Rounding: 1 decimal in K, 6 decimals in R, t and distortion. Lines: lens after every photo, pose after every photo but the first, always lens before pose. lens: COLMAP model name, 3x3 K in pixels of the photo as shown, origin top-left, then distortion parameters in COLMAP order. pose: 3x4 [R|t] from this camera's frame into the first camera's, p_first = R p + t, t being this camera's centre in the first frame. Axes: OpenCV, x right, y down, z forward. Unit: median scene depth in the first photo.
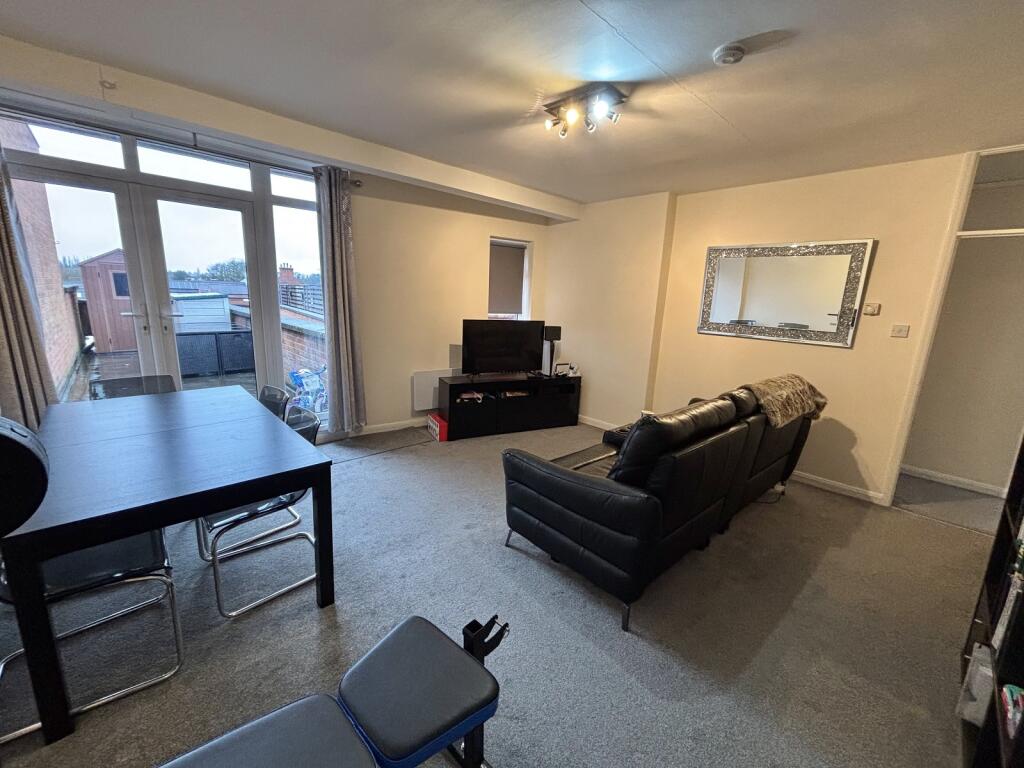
lens RADIAL K [[408.7, 0, 512.6], [0, 408.7, 382.1], [0, 0, 1]] dist [0.002370, -0.000082]
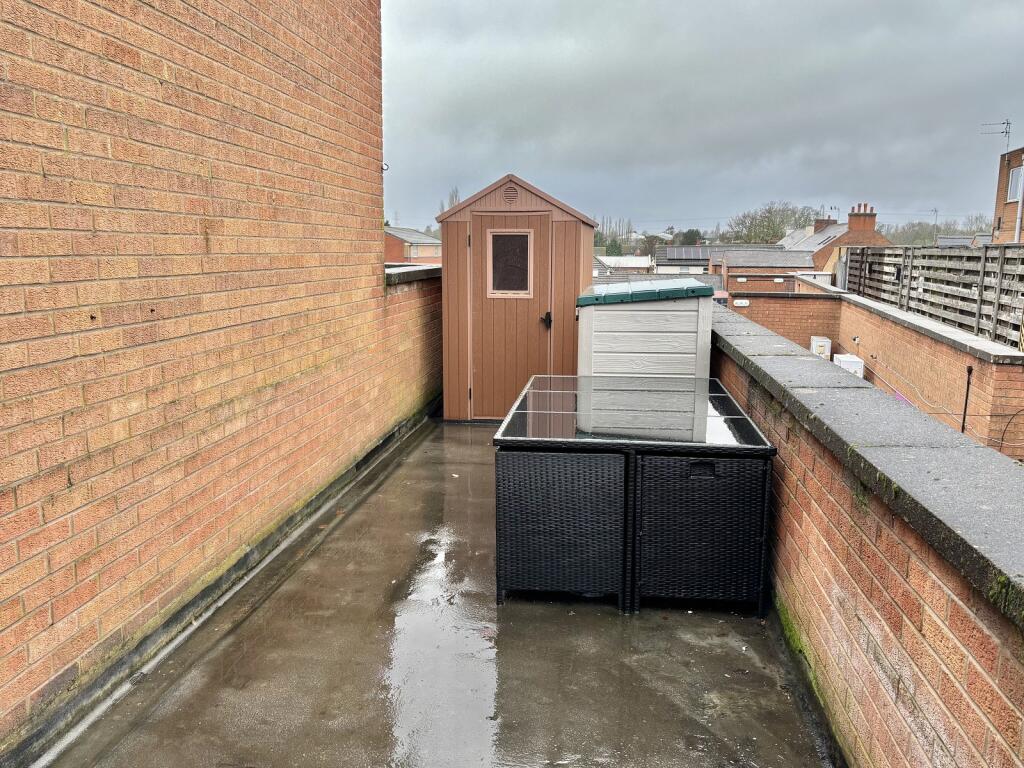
lens RADIAL K [[835.1, 0, 512.3], [0, 835.1, 386.4], [0, 0, 1]] dist [0.016911, 0.002972]
pose [[0.636241, 0.097981, -0.765244, -0.290283], [-0.148757, 0.988869, 0.002933, -0.116054], [0.757013, 0.111969, 0.643734, 0.470633]]
